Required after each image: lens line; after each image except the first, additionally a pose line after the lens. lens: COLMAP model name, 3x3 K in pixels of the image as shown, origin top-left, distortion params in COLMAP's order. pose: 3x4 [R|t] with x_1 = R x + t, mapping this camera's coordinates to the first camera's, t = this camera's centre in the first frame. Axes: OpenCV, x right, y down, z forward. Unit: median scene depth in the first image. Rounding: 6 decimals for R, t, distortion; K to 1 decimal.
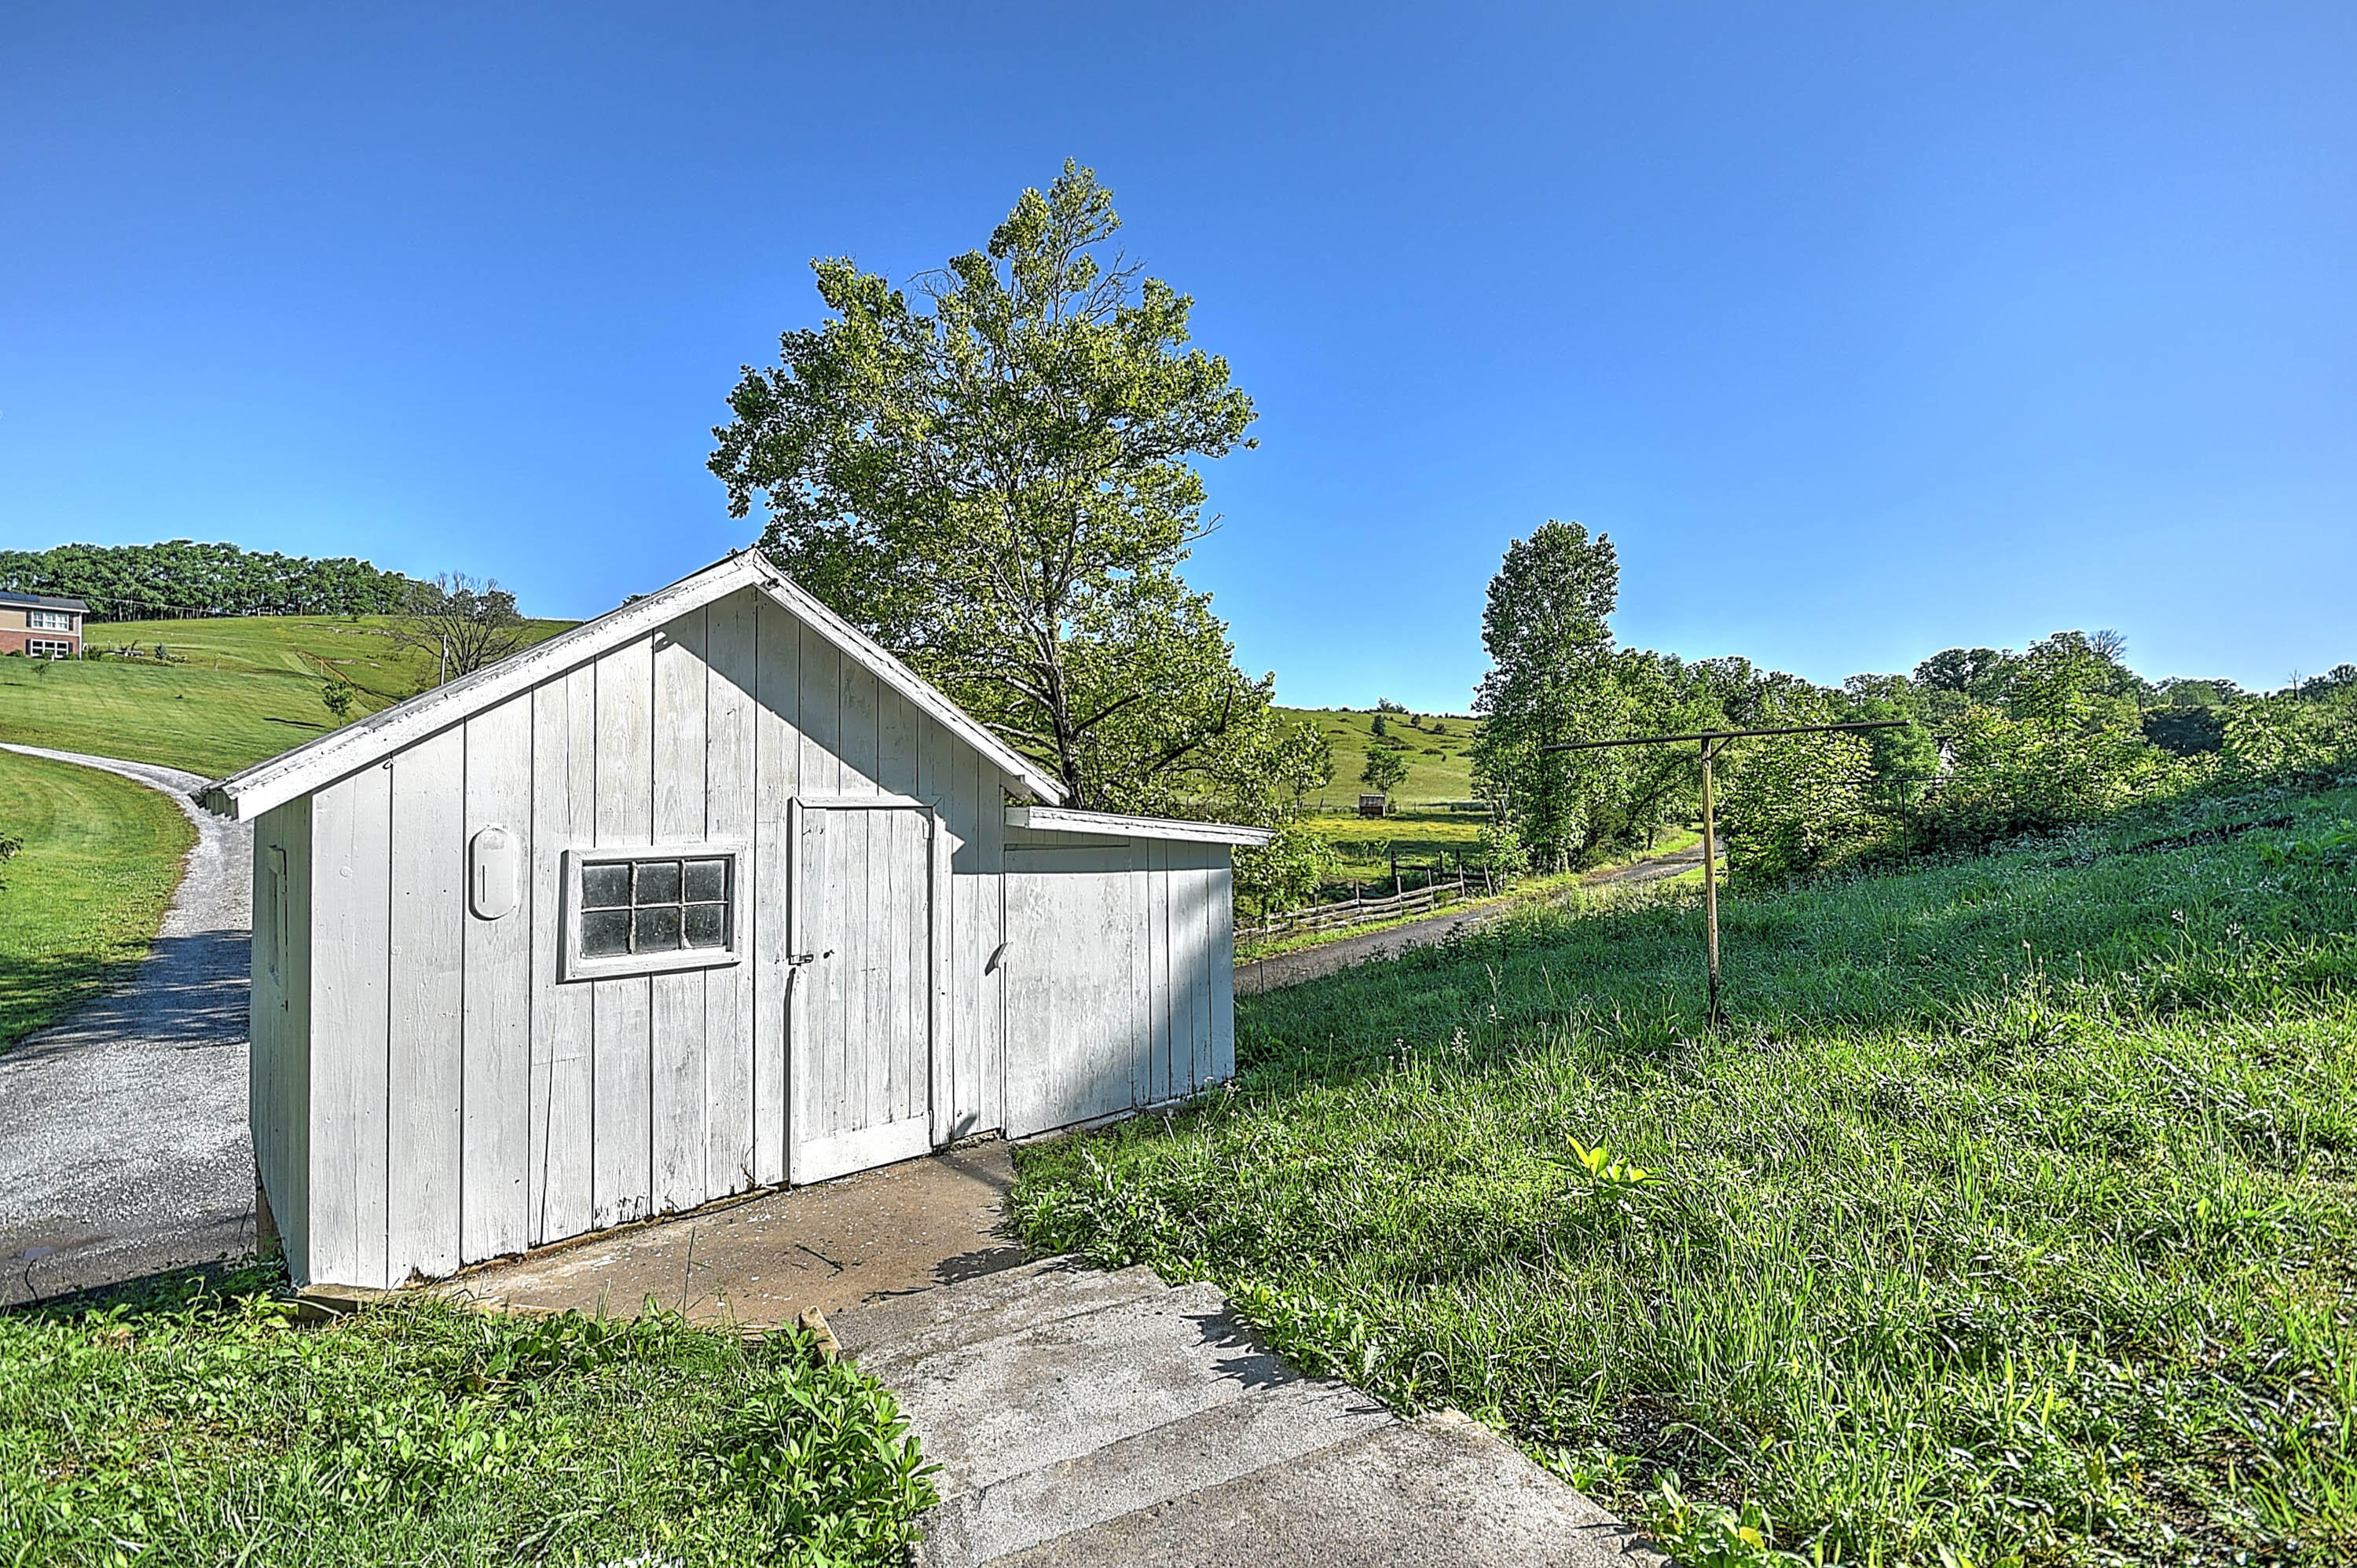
lens RADIAL K [[1035.0, 0, 1183.5], [0, 1035.0, 791.6], [0, 0, 1]] dist [0.030106, -0.014019]
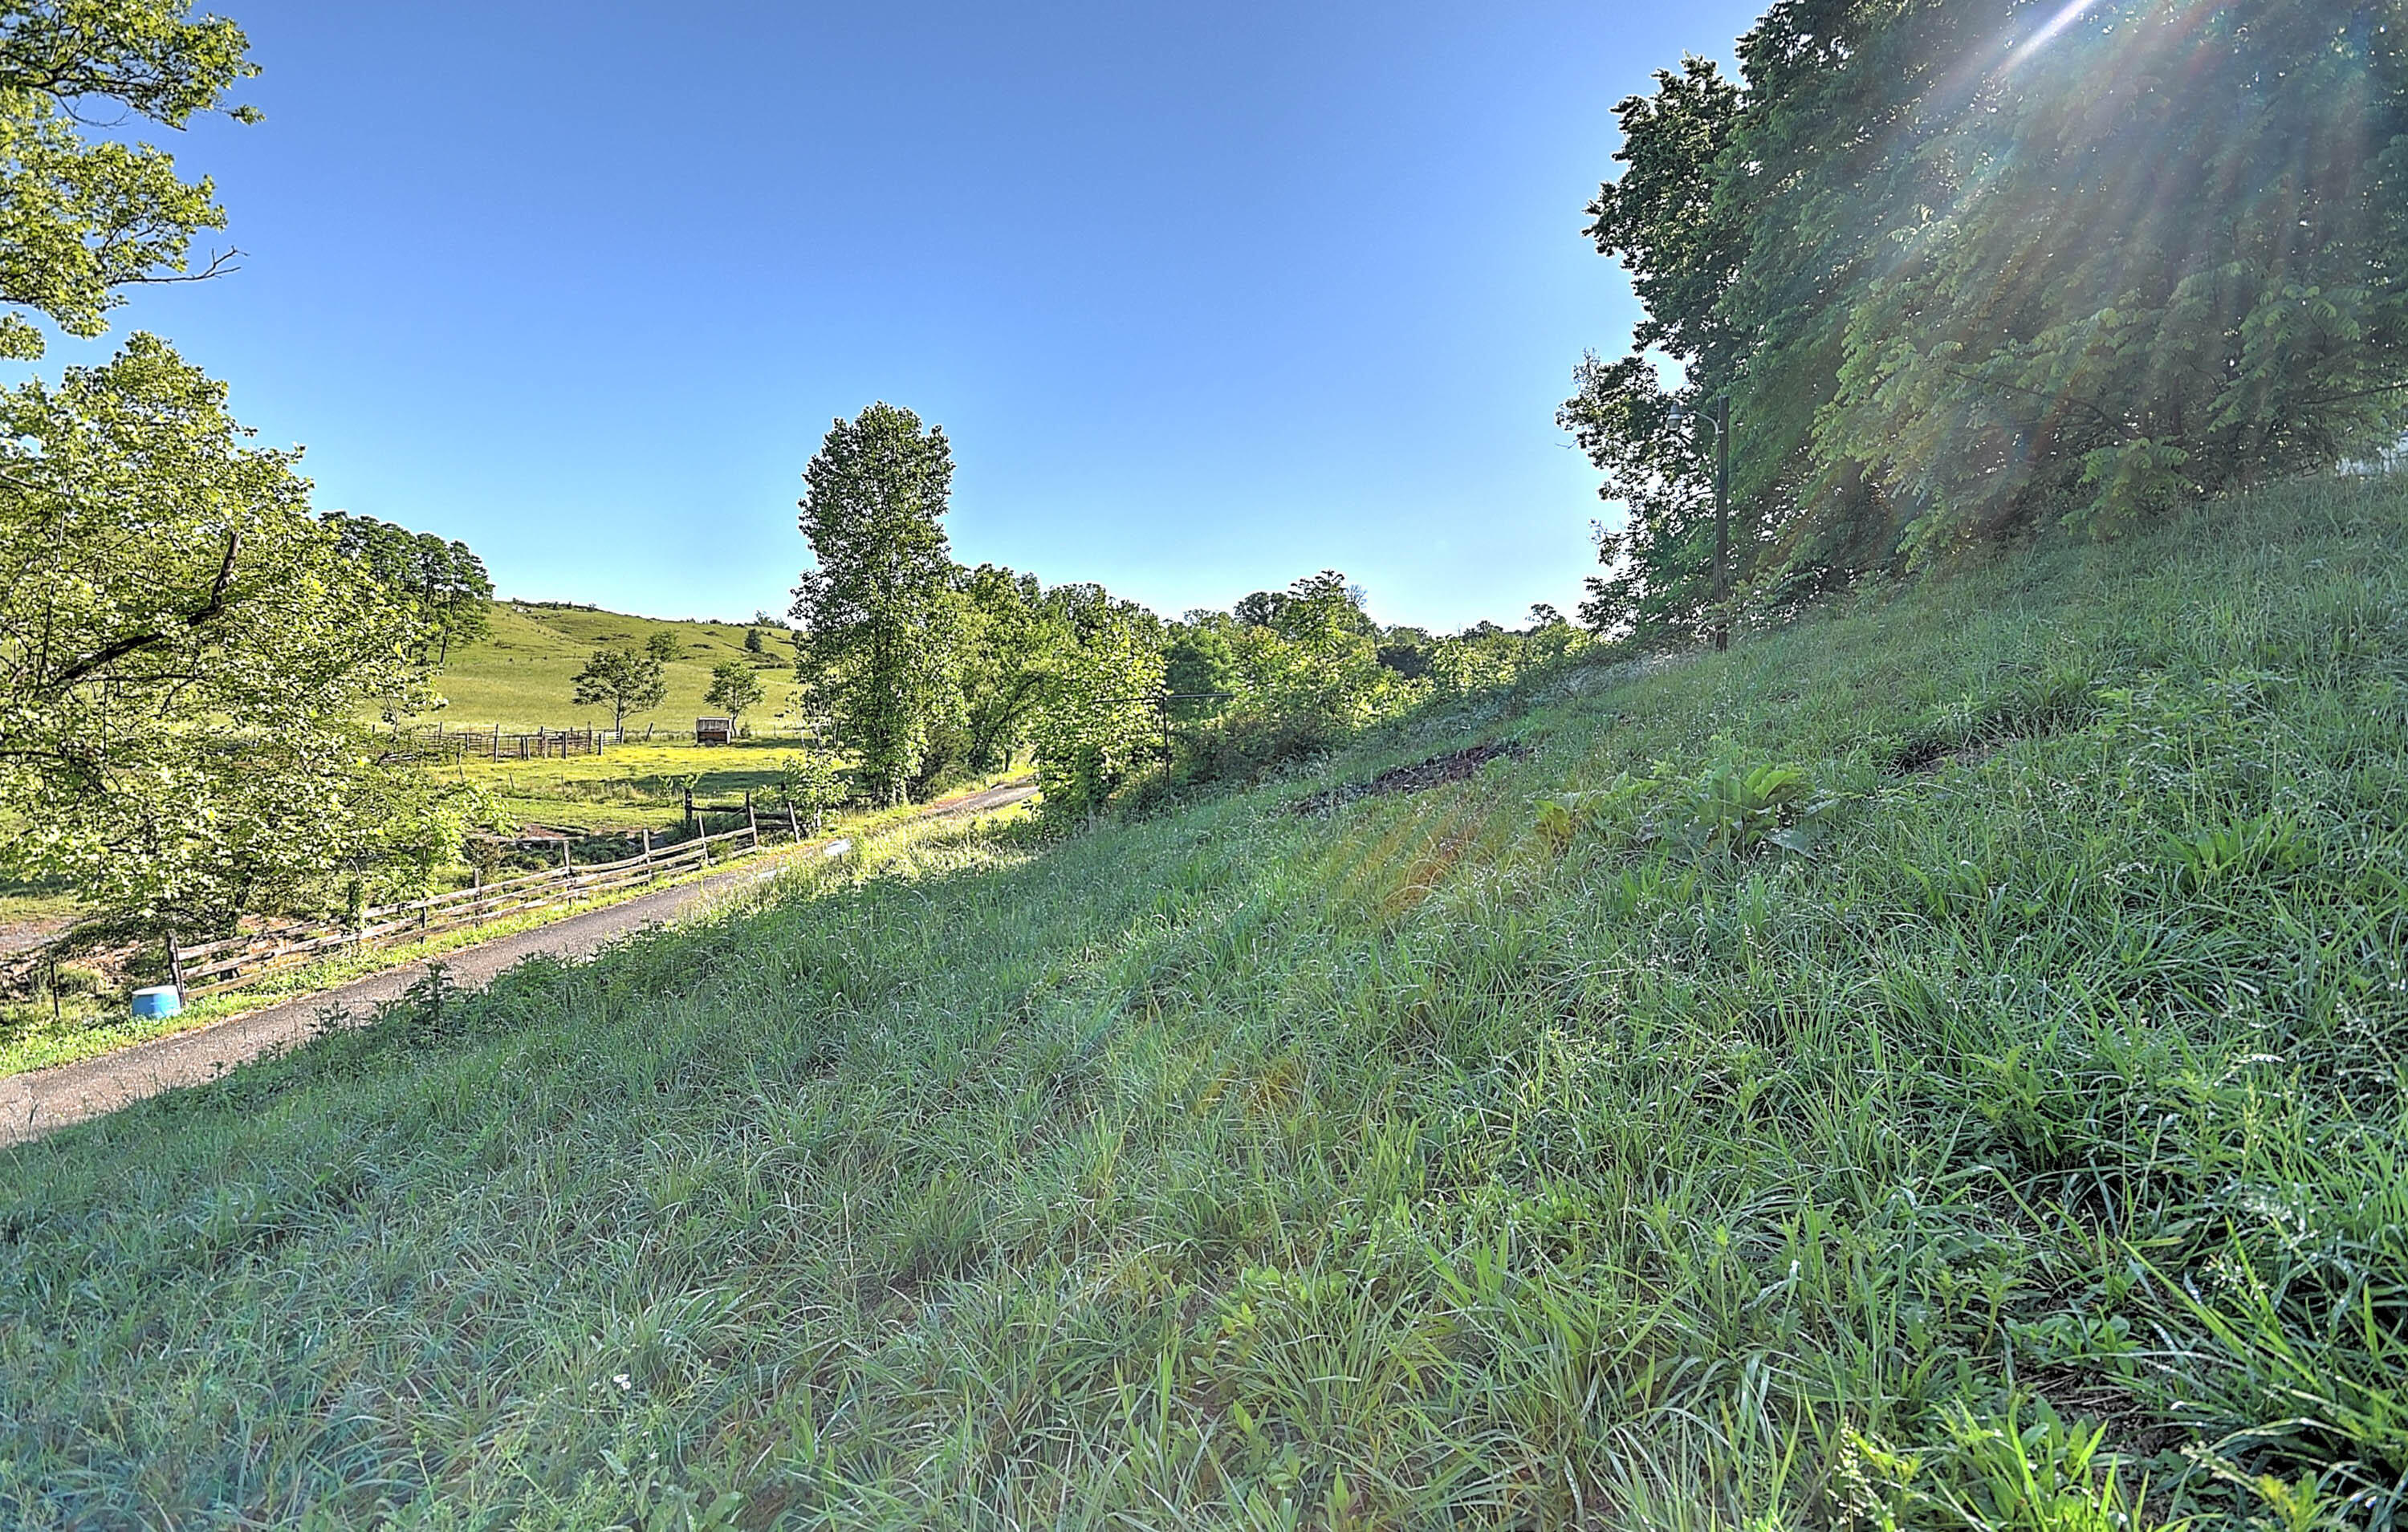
lens RADIAL K [[1047.8, 0, 1204.0], [0, 1047.8, 766.0], [0, 0, 1]] dist [-0.001227, 0.000145]
pose [[0.838173, -0.032781, 0.544419, 0.094708], [0.005244, 0.998630, 0.052057, -0.000402], [-0.545380, -0.040778, 0.837197, 0.106663]]
